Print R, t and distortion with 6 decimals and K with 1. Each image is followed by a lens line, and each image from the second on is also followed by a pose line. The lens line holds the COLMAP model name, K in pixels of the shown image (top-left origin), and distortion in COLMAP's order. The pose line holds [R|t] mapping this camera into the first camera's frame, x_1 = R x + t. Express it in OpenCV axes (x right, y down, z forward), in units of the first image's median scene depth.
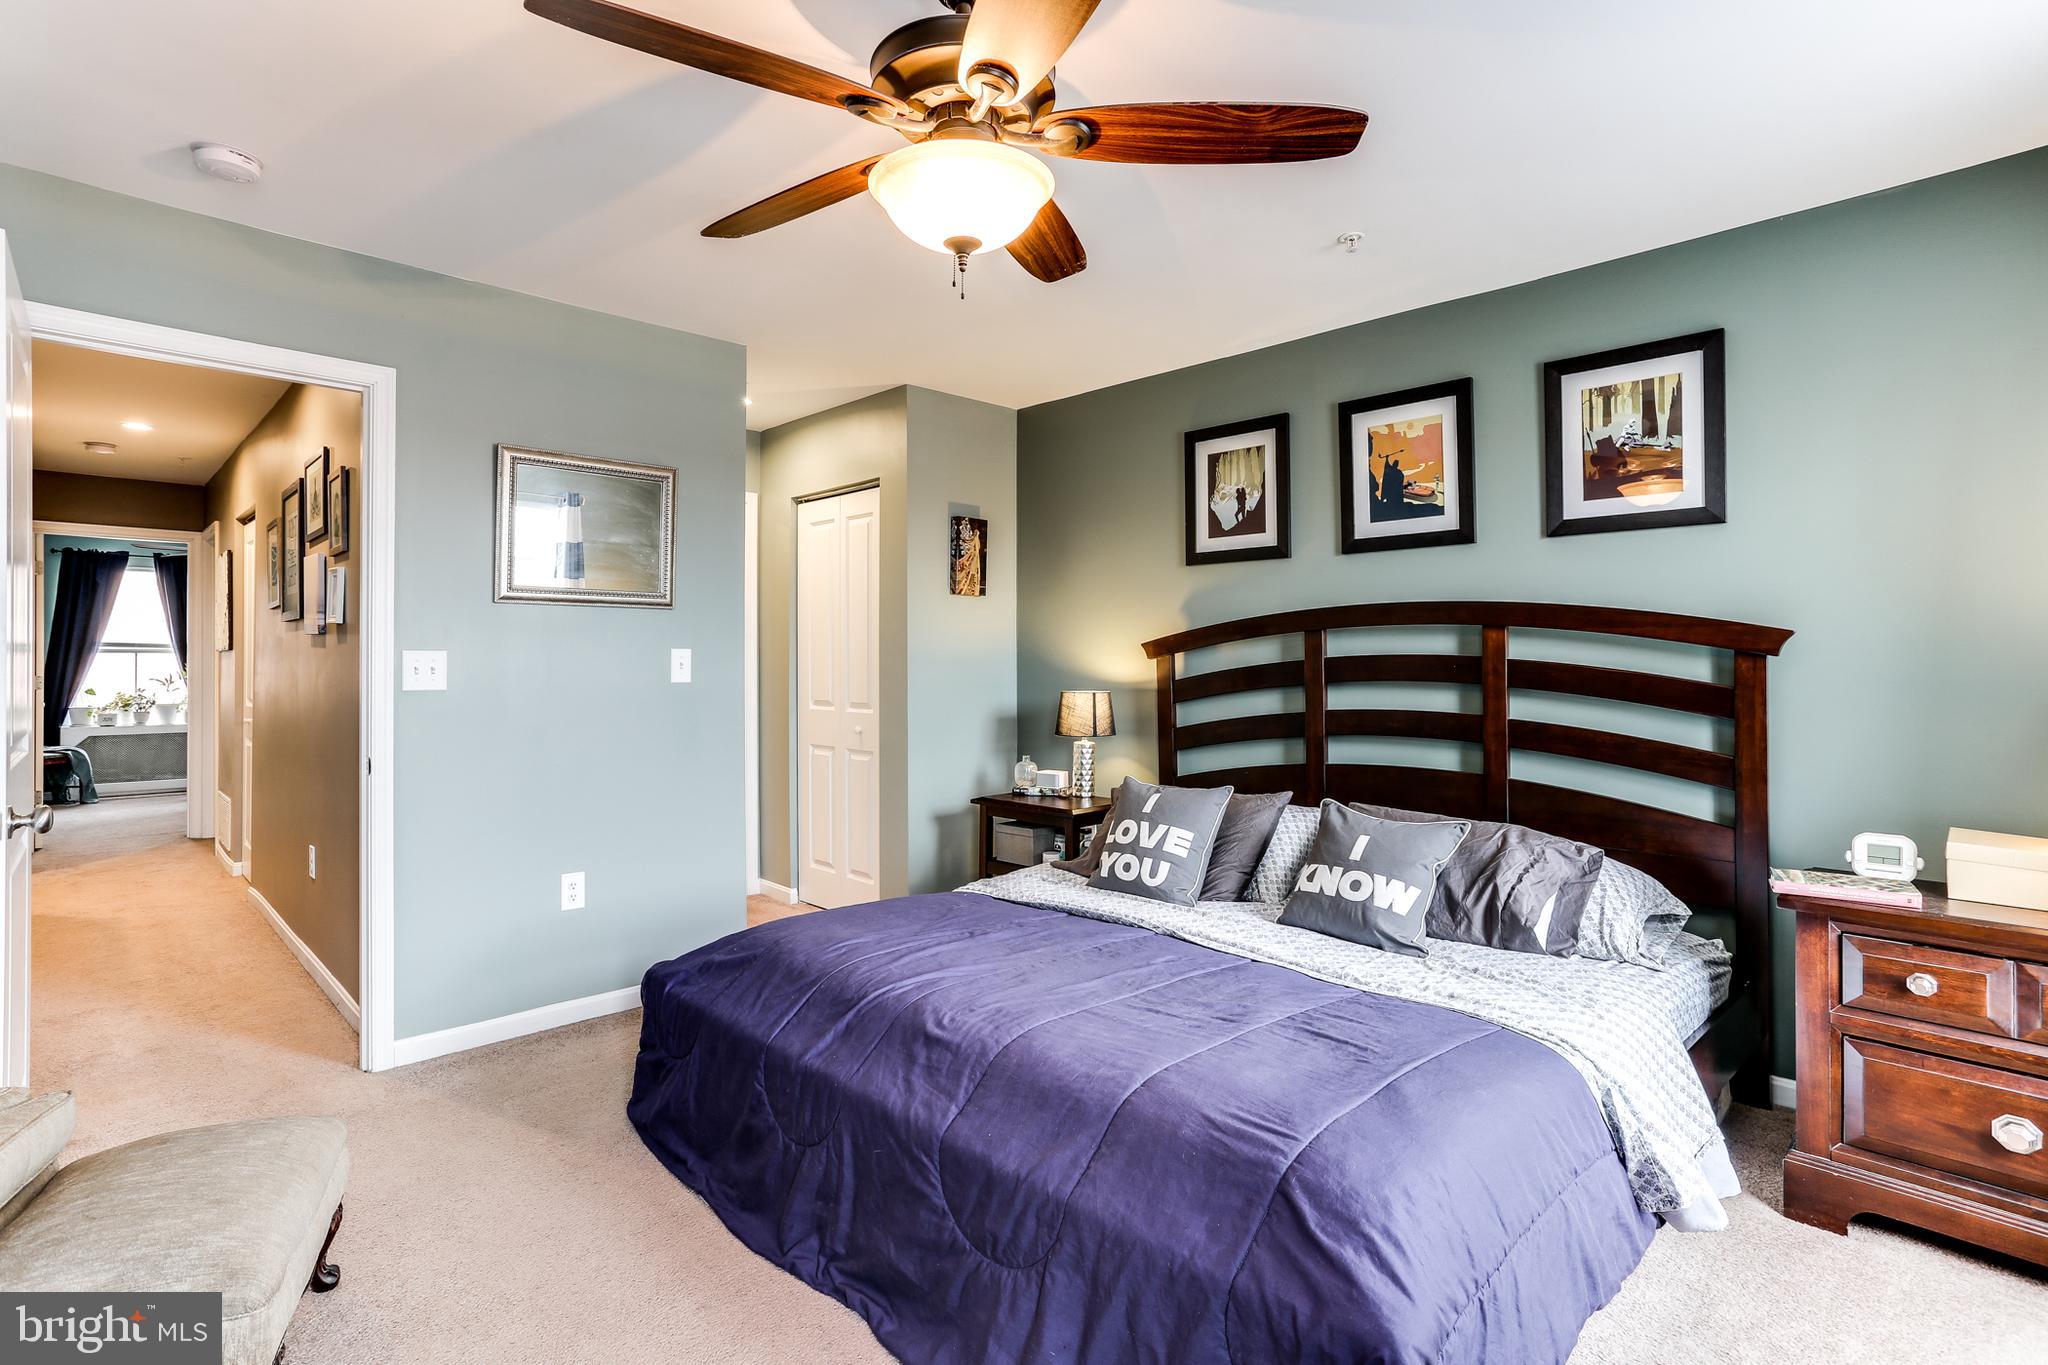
lens RADIAL K [[1002.4, 0, 1035.0], [0, 1002.4, 648.7], [0, 0, 1]] dist [-0.032152, 0.018065]
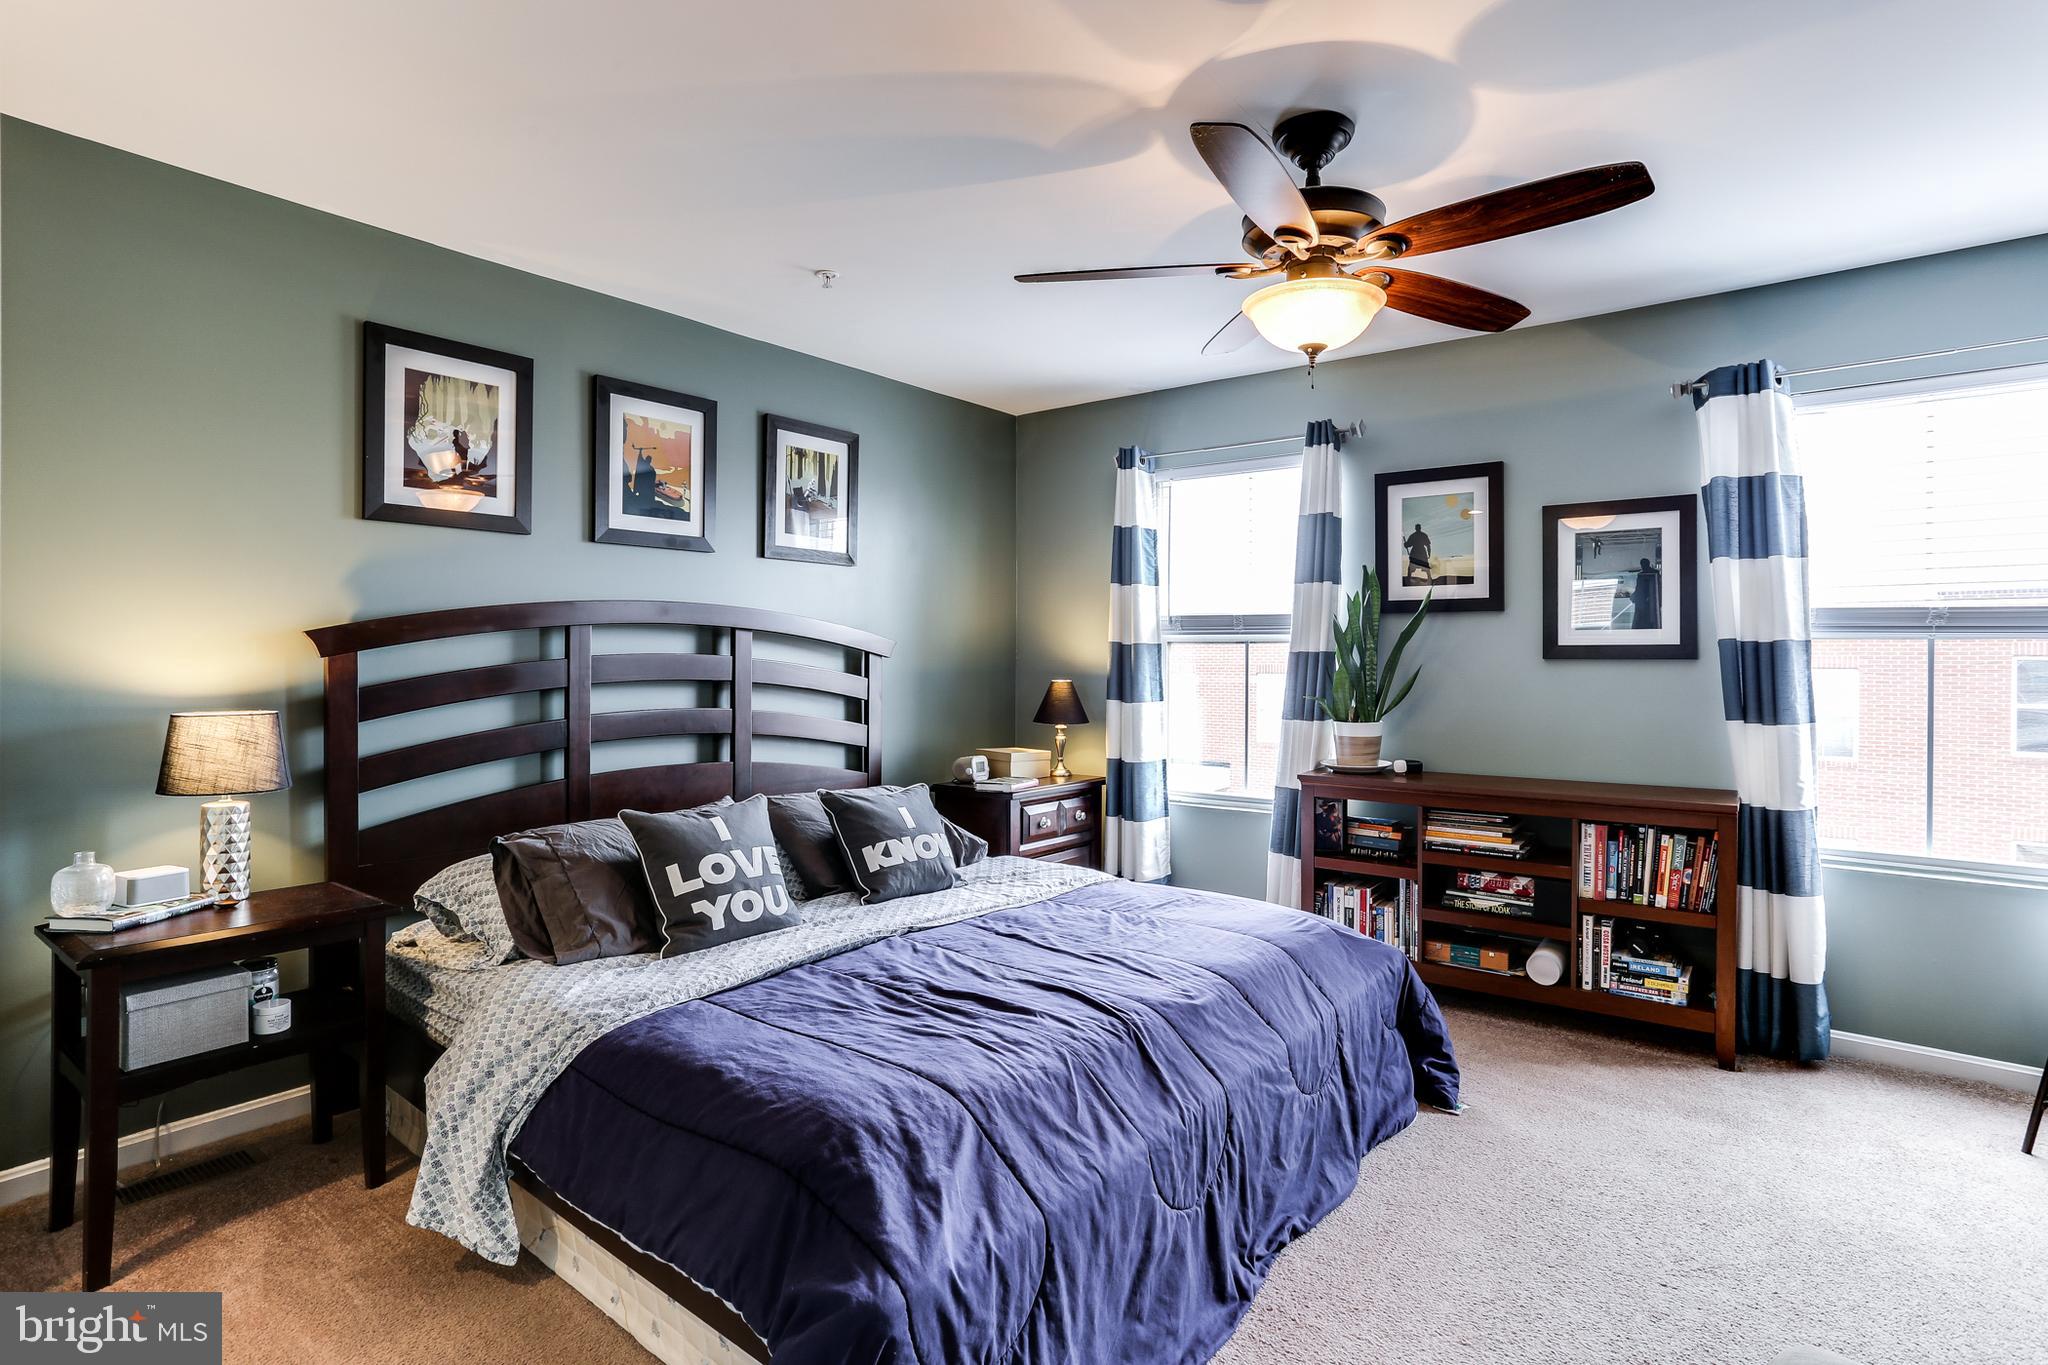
lens RADIAL K [[1002.4, 0, 1042.2], [0, 1002.4, 663.9], [0, 0, 1]] dist [-0.032152, 0.018065]
pose [[-0.103649, -0.007462, 0.994586, -0.580591], [-0.018756, 0.999809, 0.005547, 0.002745], [-0.994437, -0.018080, -0.103769, 0.631231]]
